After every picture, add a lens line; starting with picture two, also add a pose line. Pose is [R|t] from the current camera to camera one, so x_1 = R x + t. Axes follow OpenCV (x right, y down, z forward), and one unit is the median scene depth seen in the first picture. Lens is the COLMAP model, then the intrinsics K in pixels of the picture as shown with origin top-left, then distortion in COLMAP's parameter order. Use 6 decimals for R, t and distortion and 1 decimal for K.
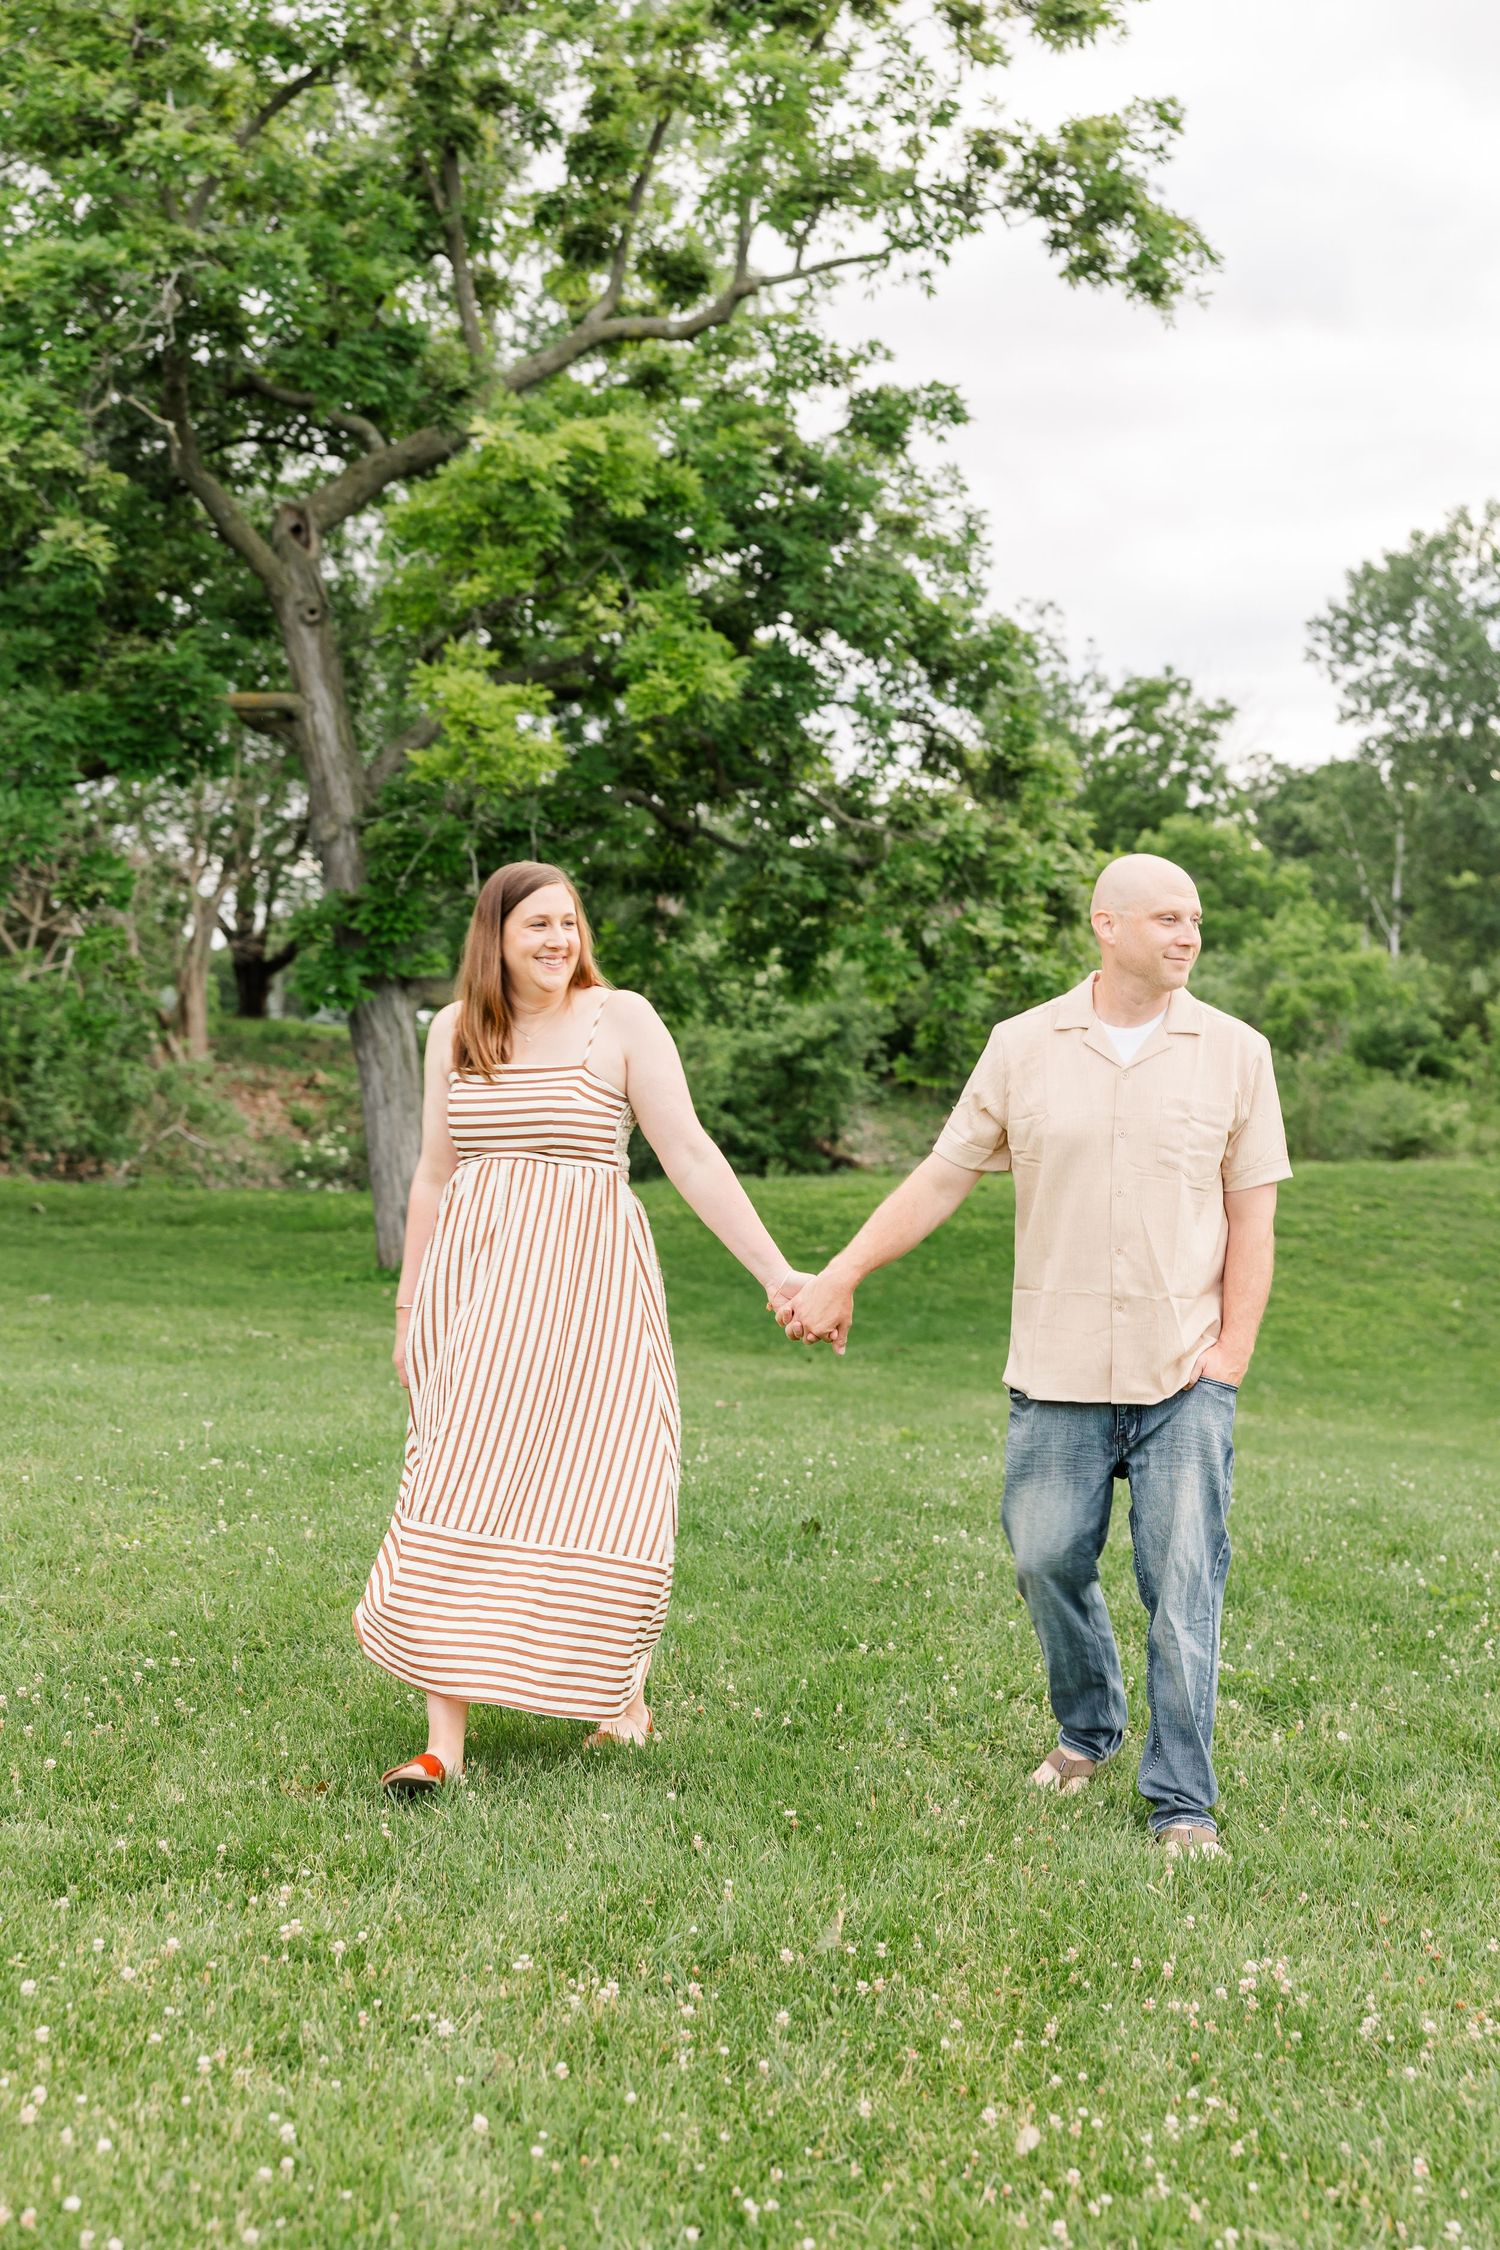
lens RADIAL K [[2972.2, 0, 685.1], [0, 2972.2, 1097.4], [0, 0, 1]] dist [0.053192, 0.000000]
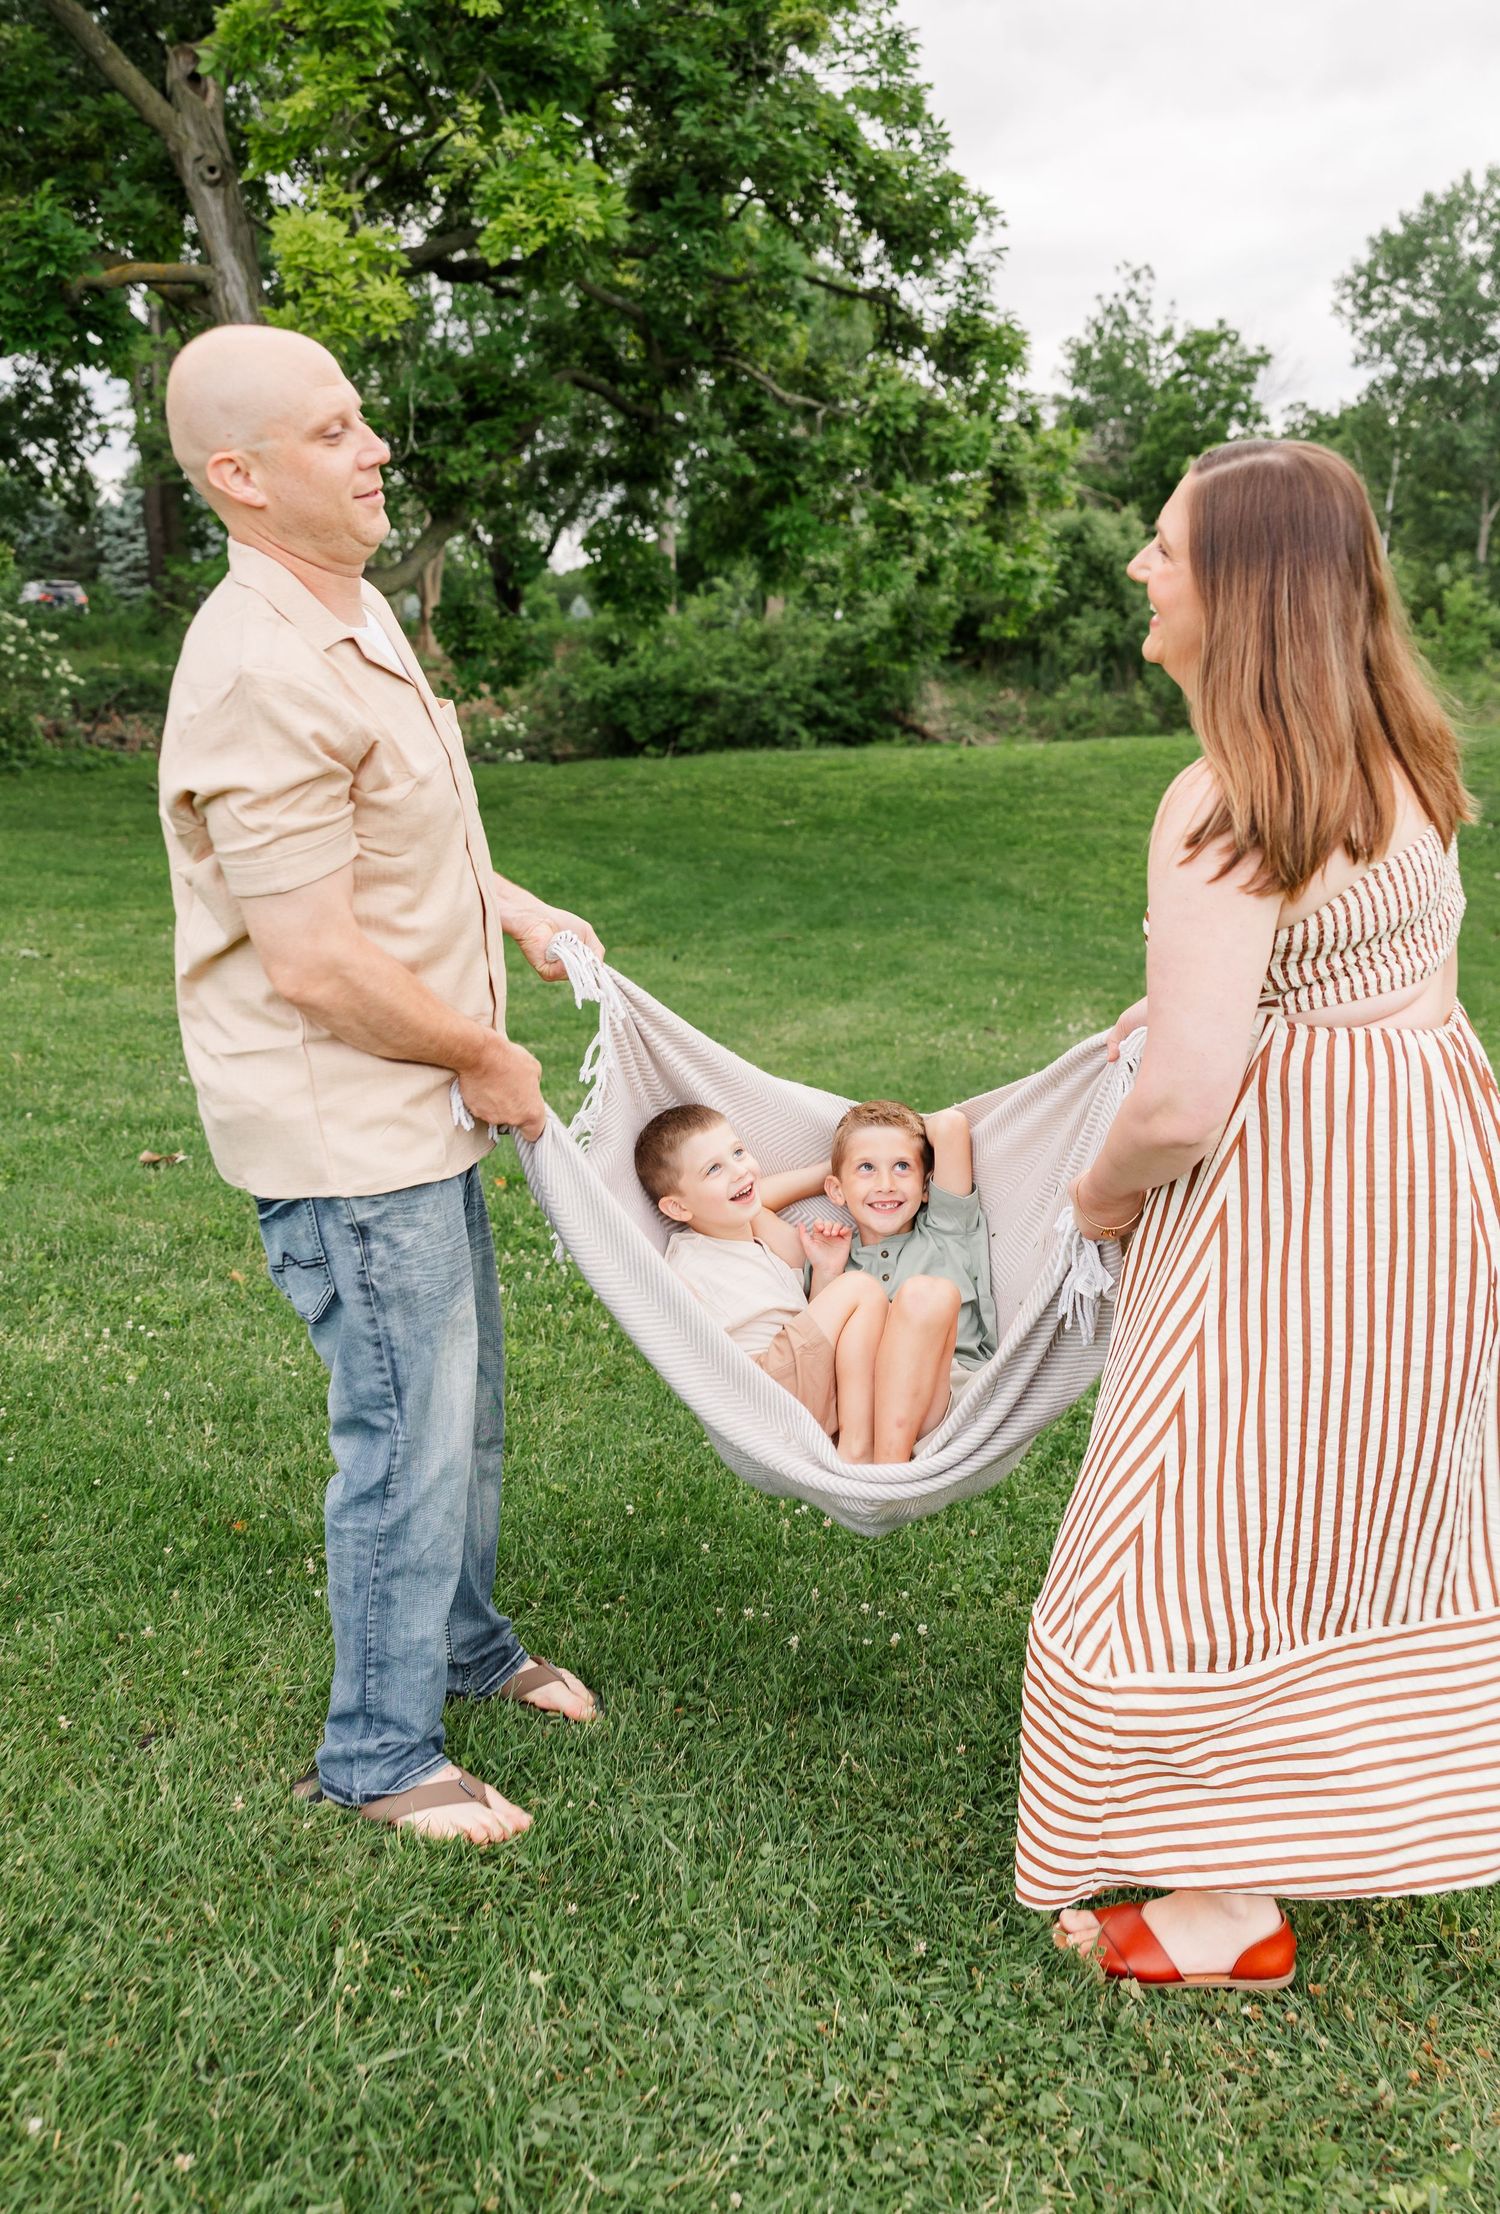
lens RADIAL K [[1874.7, 0, 733.8], [0, 1874.7, 1224.5], [0, 0, 1]] dist [0.002037, 0.018160]
pose [[0.995791, 0.012233, -0.090838, 0.094010], [0.013741, 0.959931, 0.279899, -0.001249], [0.090622, -0.279969, 0.955722, 0.293159]]
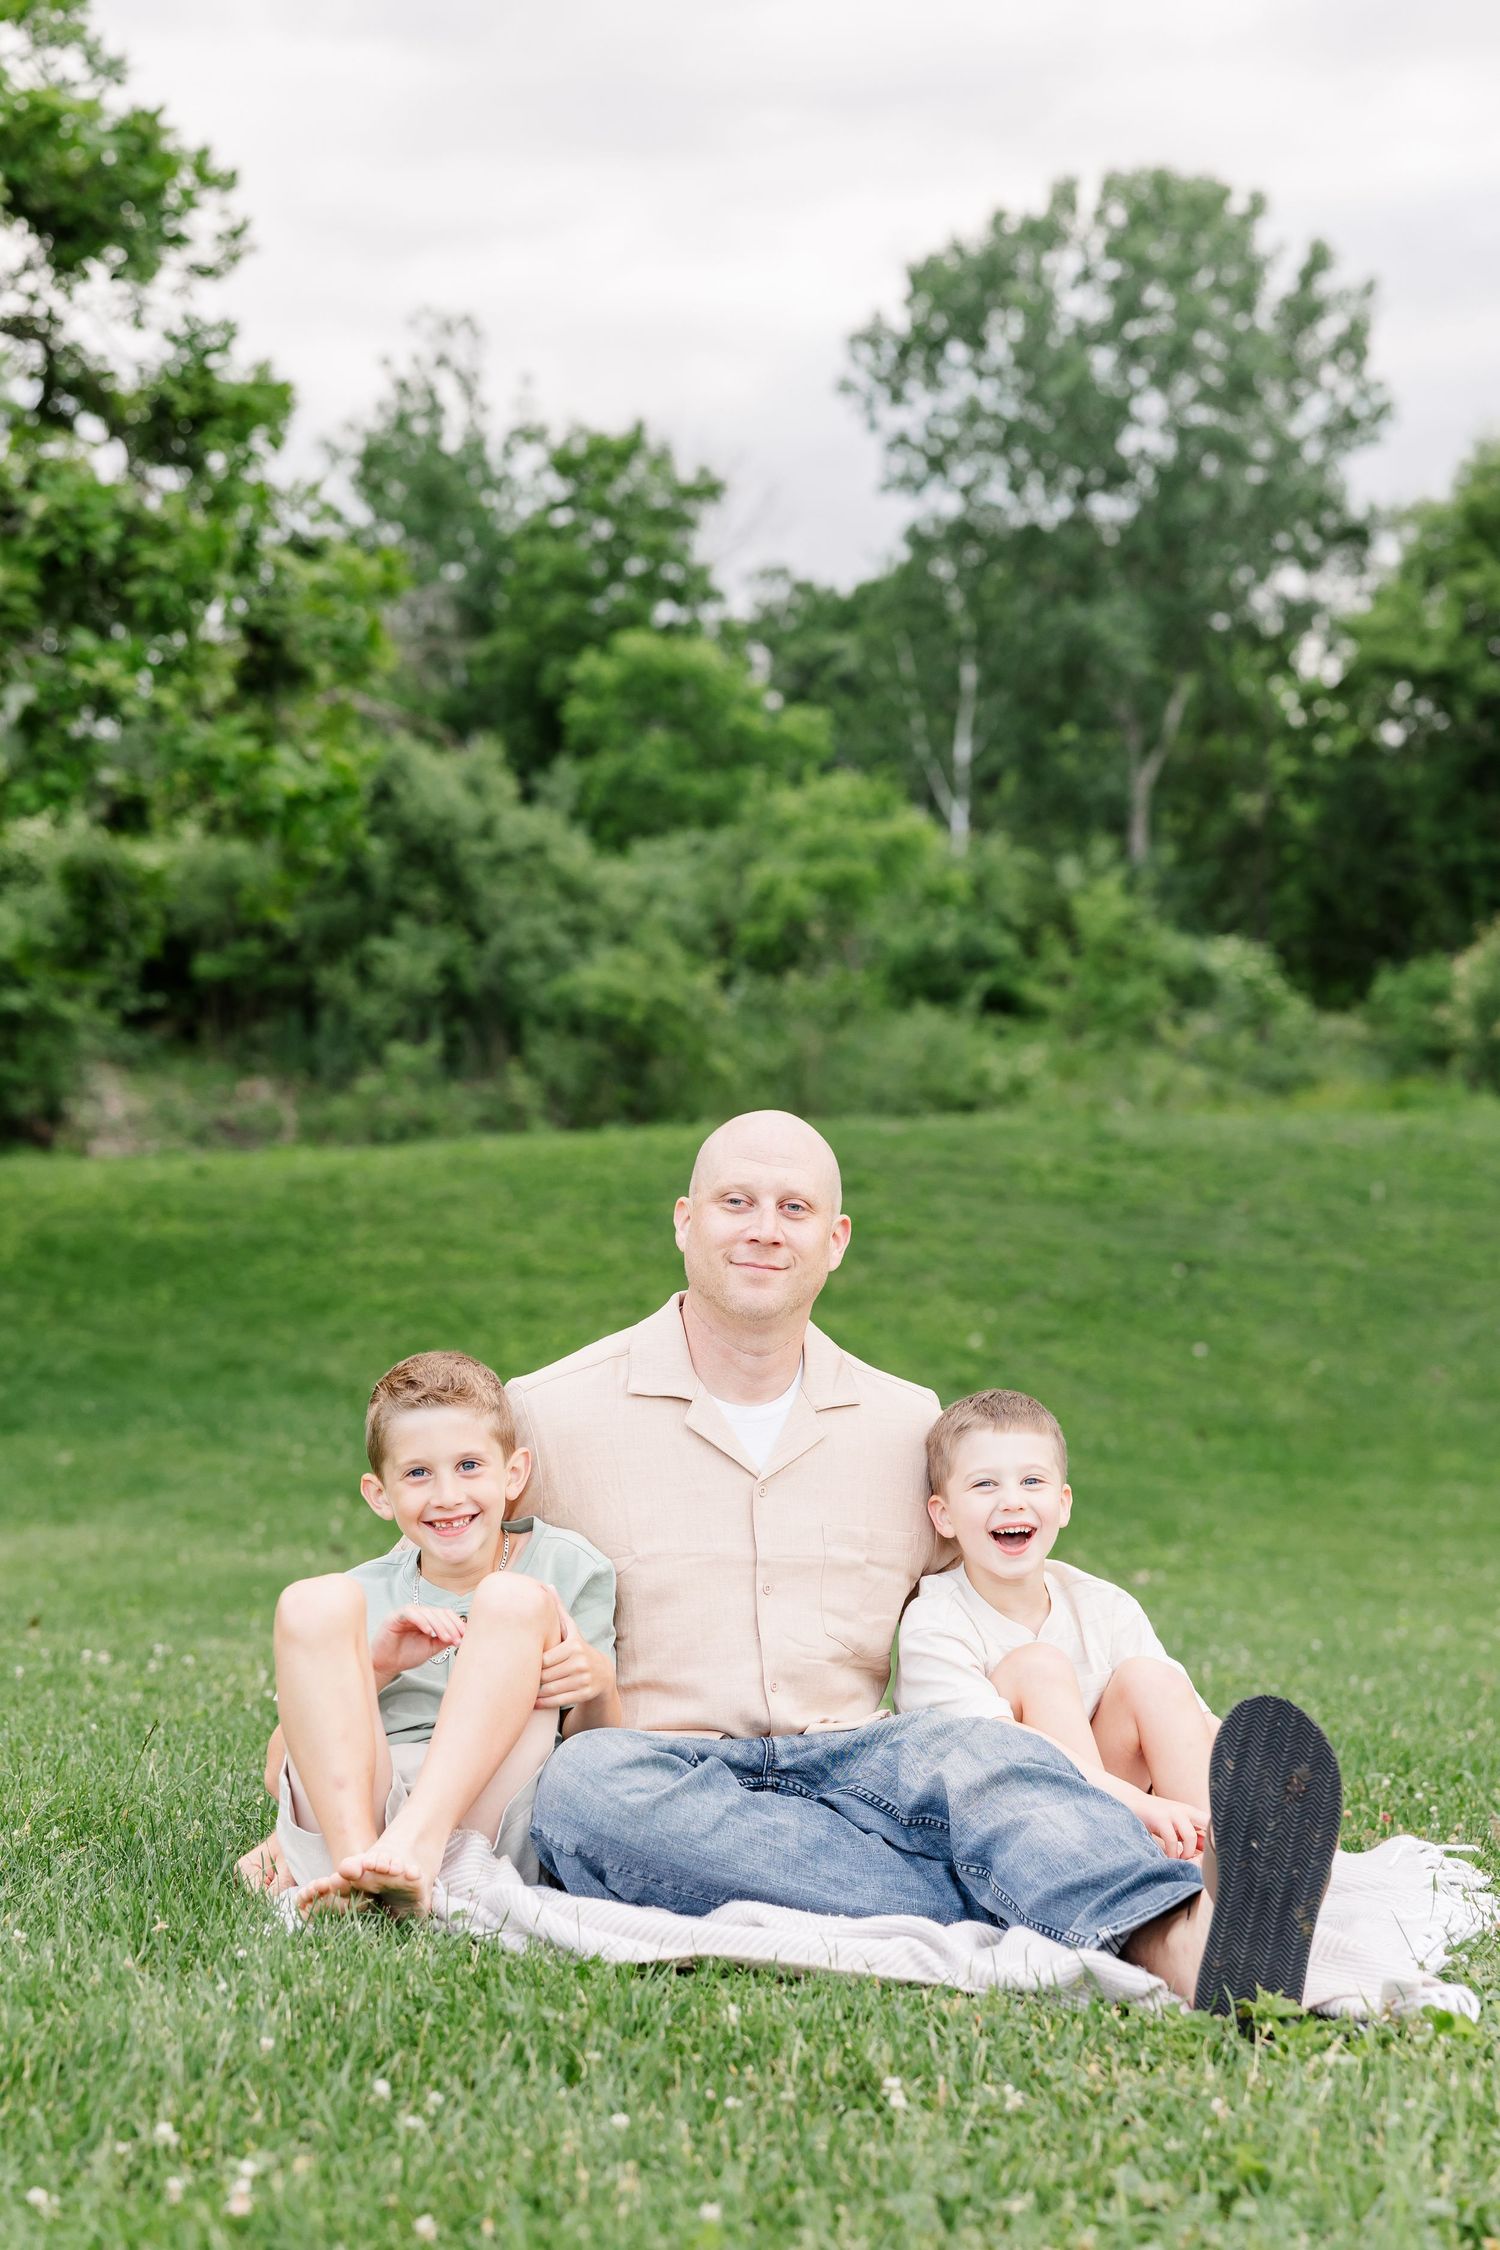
lens RADIAL K [[4244.8, 0, 743.1], [0, 4244.8, 1119.3], [0, 0, 1]] dist [0.037617, 0.000000]
pose [[0.985033, -0.019812, 0.171225, 0.073277], [0.018889, 0.999797, 0.007018, 0.019347], [-0.171329, -0.003678, 0.985207, 0.188200]]
